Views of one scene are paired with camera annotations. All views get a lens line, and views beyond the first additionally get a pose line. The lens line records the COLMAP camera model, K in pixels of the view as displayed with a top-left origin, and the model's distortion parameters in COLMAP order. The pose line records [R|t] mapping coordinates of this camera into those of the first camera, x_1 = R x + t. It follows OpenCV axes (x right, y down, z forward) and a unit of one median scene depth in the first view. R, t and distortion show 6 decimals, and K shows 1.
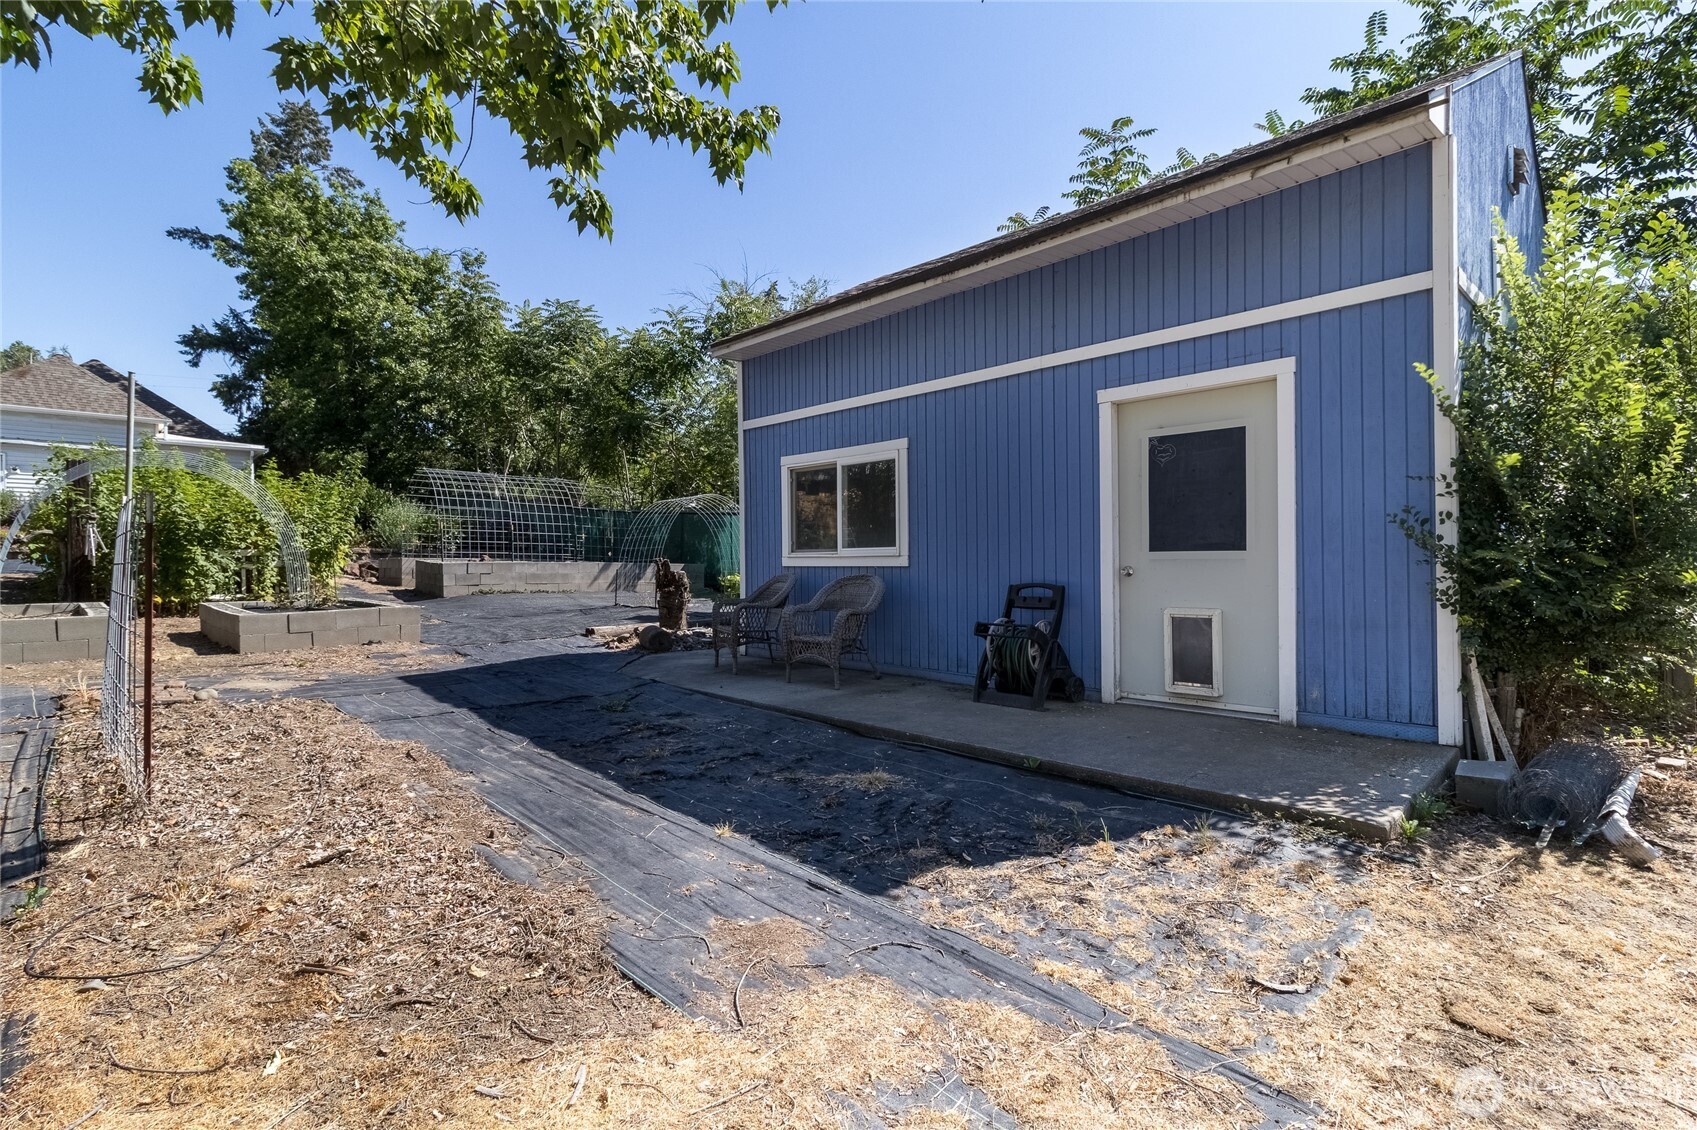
lens RADIAL K [[779.3, 0, 841.1], [0, 779.3, 571.4], [0, 0, 1]] dist [0.001447, 0.000264]
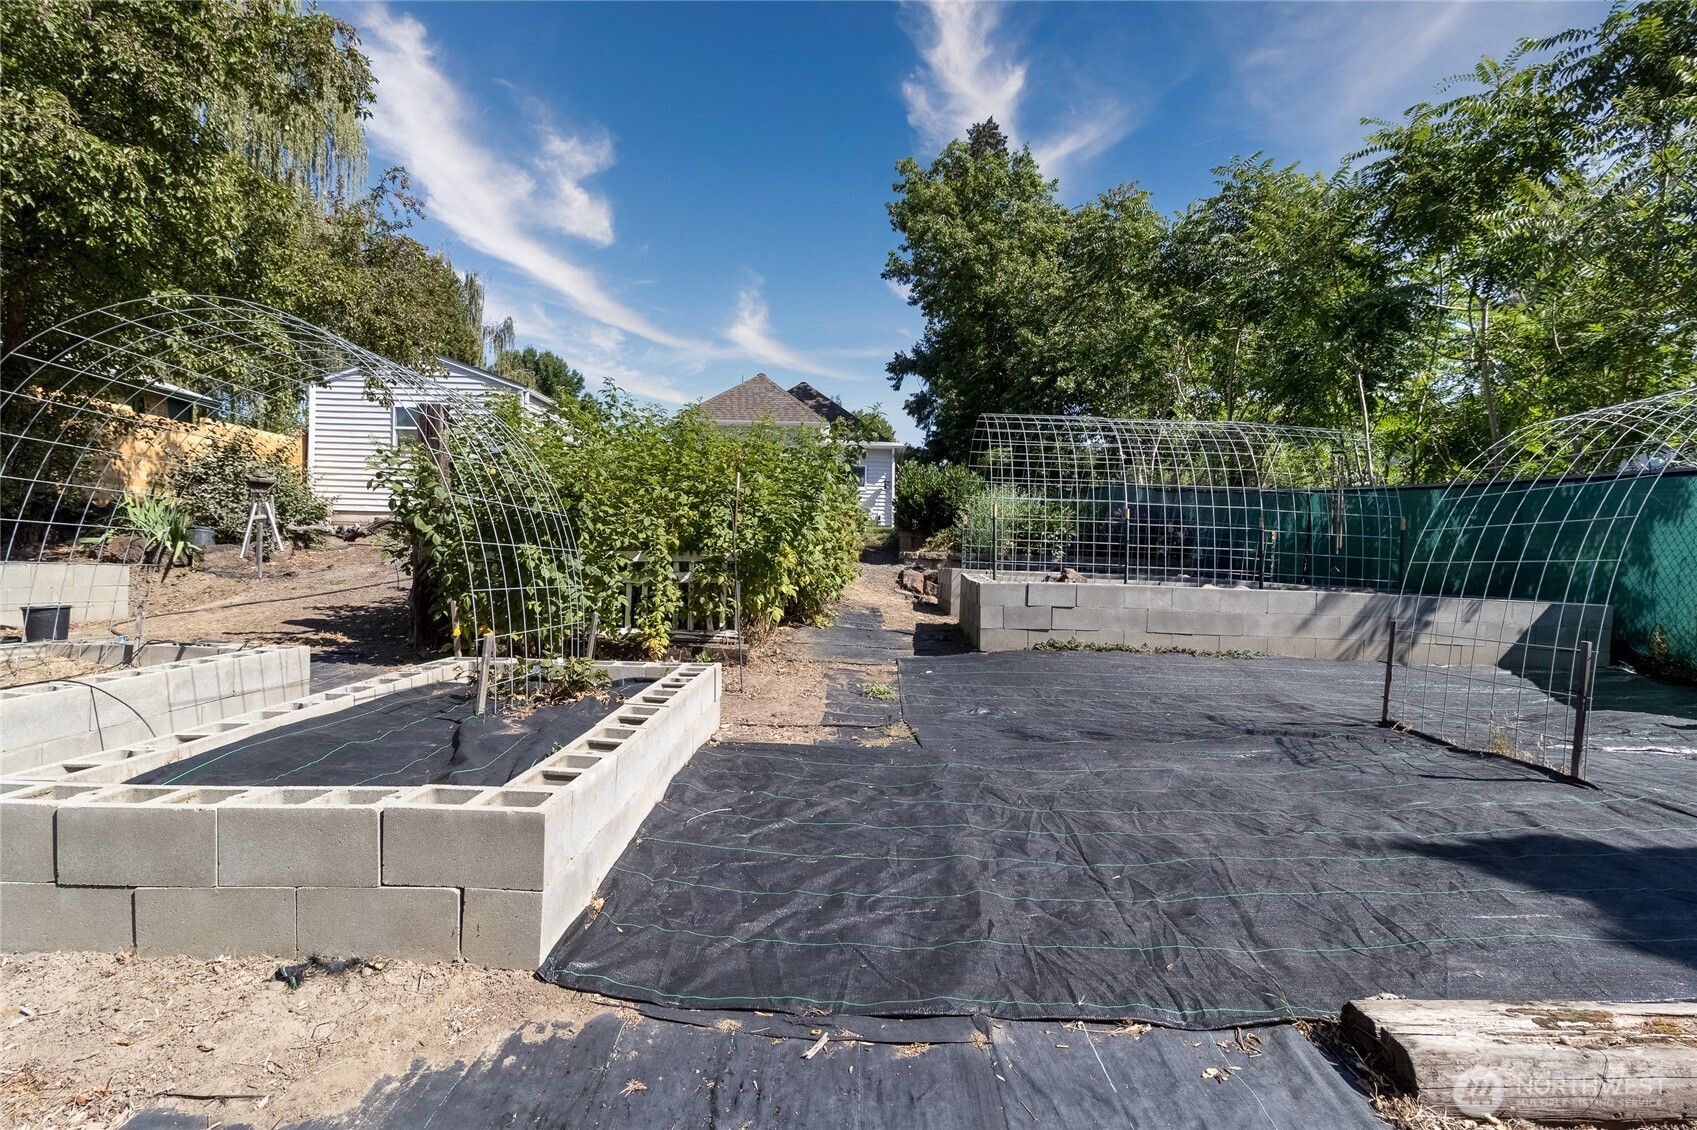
lens RADIAL K [[779.3, 0, 844.0], [0, 779.3, 571.6], [0, 0, 1]] dist [0.001447, 0.000264]
pose [[0.693589, 0.031343, -0.719689, -0.125233], [-0.036738, 0.999292, 0.008115, -0.011427], [0.719434, 0.020812, 0.694249, 0.349593]]
